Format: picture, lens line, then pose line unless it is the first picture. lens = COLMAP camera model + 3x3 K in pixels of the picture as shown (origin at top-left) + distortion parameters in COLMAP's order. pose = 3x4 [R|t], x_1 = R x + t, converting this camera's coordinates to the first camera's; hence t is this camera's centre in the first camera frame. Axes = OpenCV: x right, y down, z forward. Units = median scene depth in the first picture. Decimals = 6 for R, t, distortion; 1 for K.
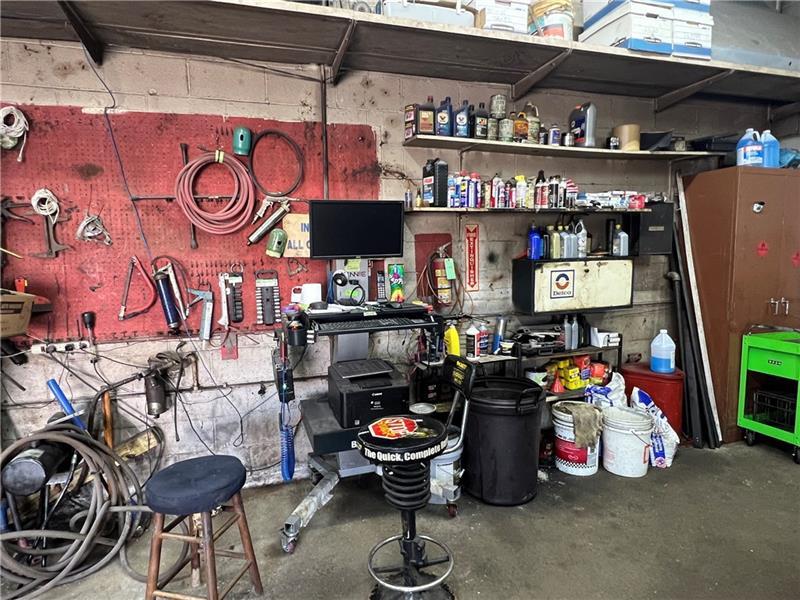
lens RADIAL K [[468.3, 0, 396.4], [0, 468.3, 303.3], [0, 0, 1]] dist [-0.001961, -0.000328]
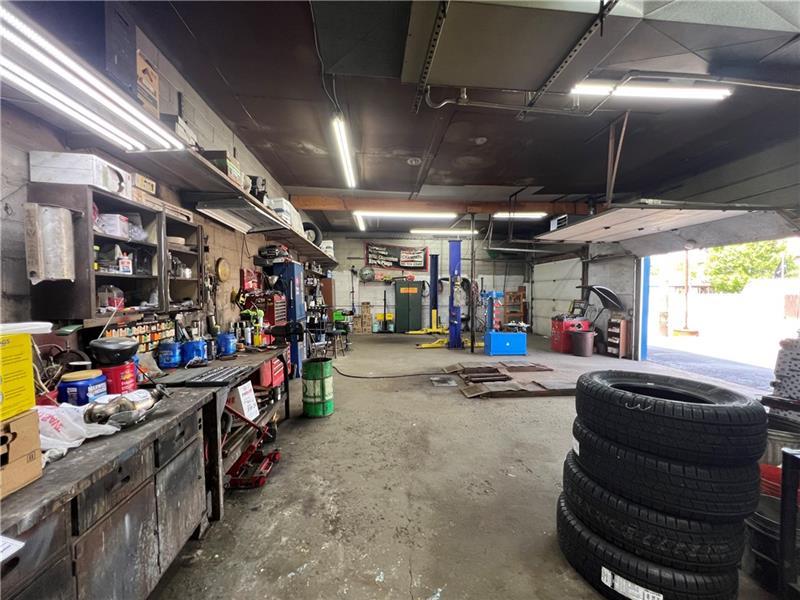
lens RADIAL K [[318.8, 0, 399.4], [0, 318.8, 300.8], [0, 0, 1]] dist [0.000587, -0.000099]
pose [[0.235267, -0.010465, 0.971874, -2.671446], [0.112802, 0.993479, -0.016609, 0.091216], [-0.965363, 0.113537, 0.234913, -0.511202]]
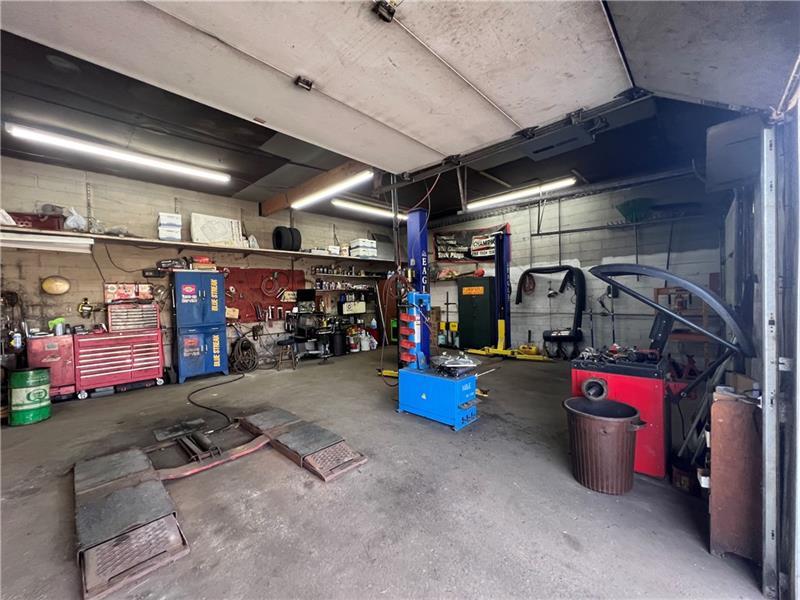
lens RADIAL K [[318.8, 0, 399.4], [0, 318.8, 300.8], [0, 0, 1]] dist [0.000587, -0.000099]
pose [[0.881487, -0.013302, 0.472021, -0.646835], [0.067704, 0.992836, -0.098457, 0.229622], [-0.467330, 0.118746, 0.876072, -1.860087]]
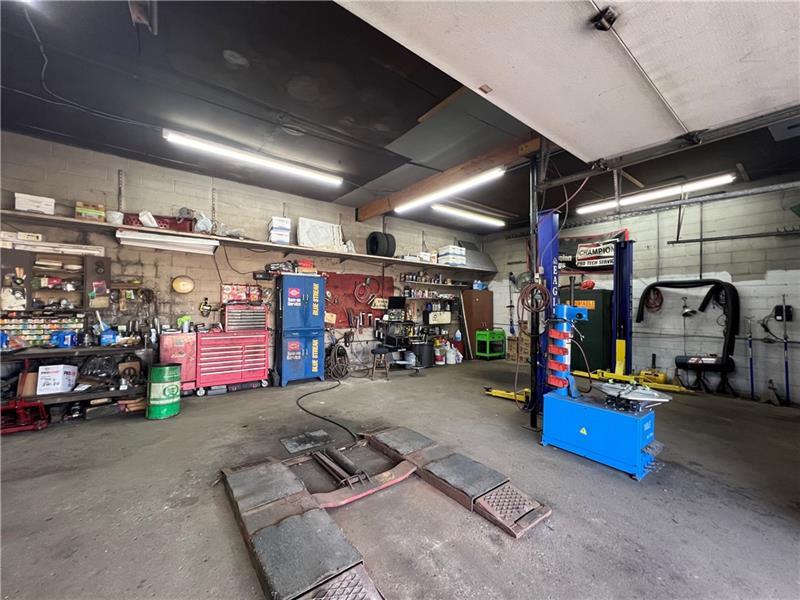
lens RADIAL K [[318.8, 0, 399.4], [0, 318.8, 300.8], [0, 0, 1]] dist [0.000587, -0.000099]
pose [[0.943032, 0.035186, 0.330837, -0.910898], [0.009965, 0.990959, -0.133797, 0.196633], [-0.332553, 0.129472, 0.934155, -1.575954]]
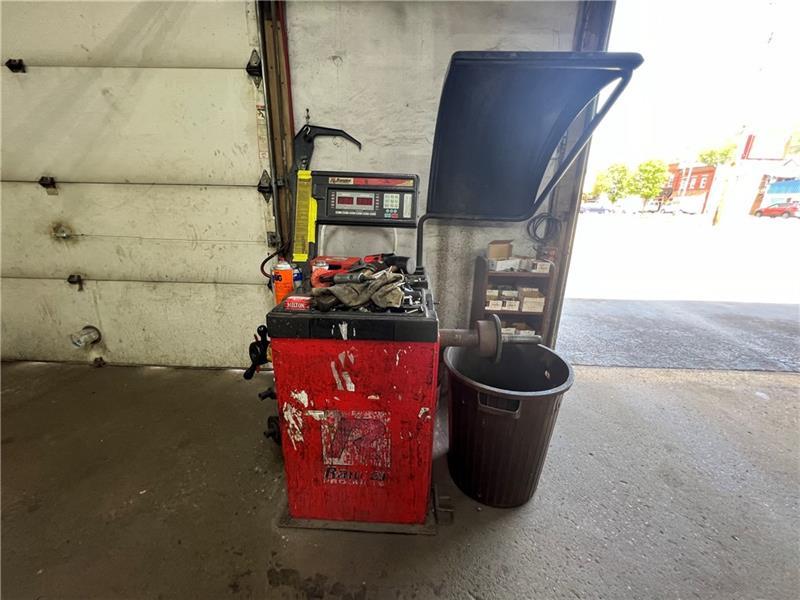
lens RADIAL K [[318.8, 0, 399.4], [0, 318.8, 300.8], [0, 0, 1]] dist [0.000587, -0.000099]
pose [[-0.939365, -0.104732, 0.326533, 0.239441], [0.036137, 0.916685, 0.397974, 0.204919], [-0.341008, 0.385643, -0.857317, -0.915104]]
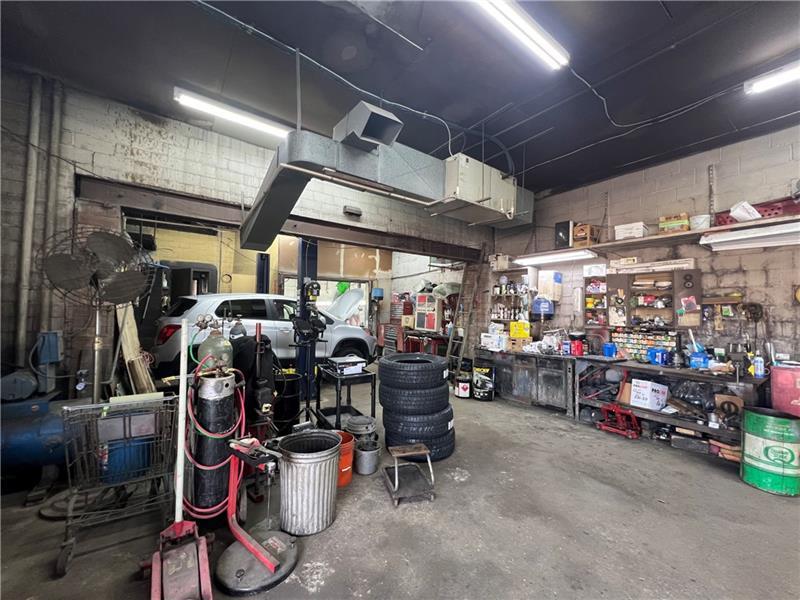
lens RADIAL K [[318.8, 0, 399.4], [0, 318.8, 300.8], [0, 0, 1]] dist [0.000587, -0.000099]
pose [[0.302530, -0.006844, -0.953115, -0.821633], [-0.137395, 0.989217, -0.050714, 0.144603], [0.943185, 0.146295, 0.298328, -1.270691]]
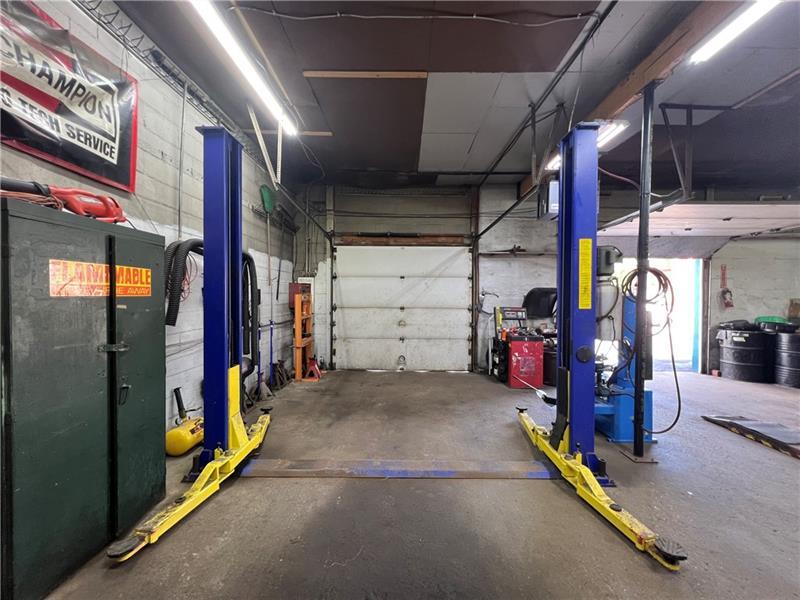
lens RADIAL K [[318.8, 0, 399.4], [0, 318.8, 300.8], [0, 0, 1]] dist [0.000587, -0.000099]
pose [[-0.946069, 0.004689, 0.323933, 0.495978], [0.046954, 0.991322, 0.122783, -0.104882], [-0.320546, 0.131371, -0.938079, 0.725070]]
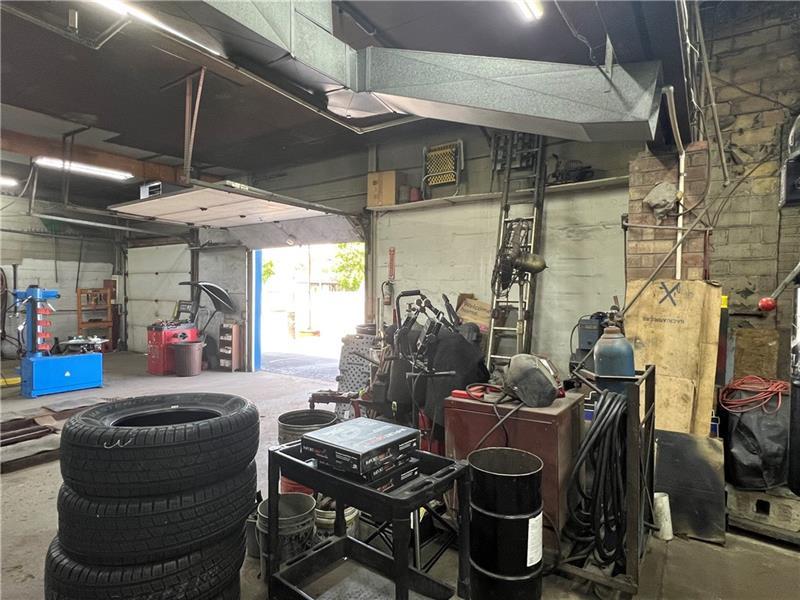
lens RADIAL K [[447.7, 0, 401.0], [0, 447.7, 302.2], [0, 0, 1]] dist [0.001176, 0.000060]
pose [[-0.615615, -0.010164, 0.787982, -2.749053], [0.097233, 0.991297, 0.088750, 0.102407], [-0.782026, 0.131253, -0.609269, -0.699683]]
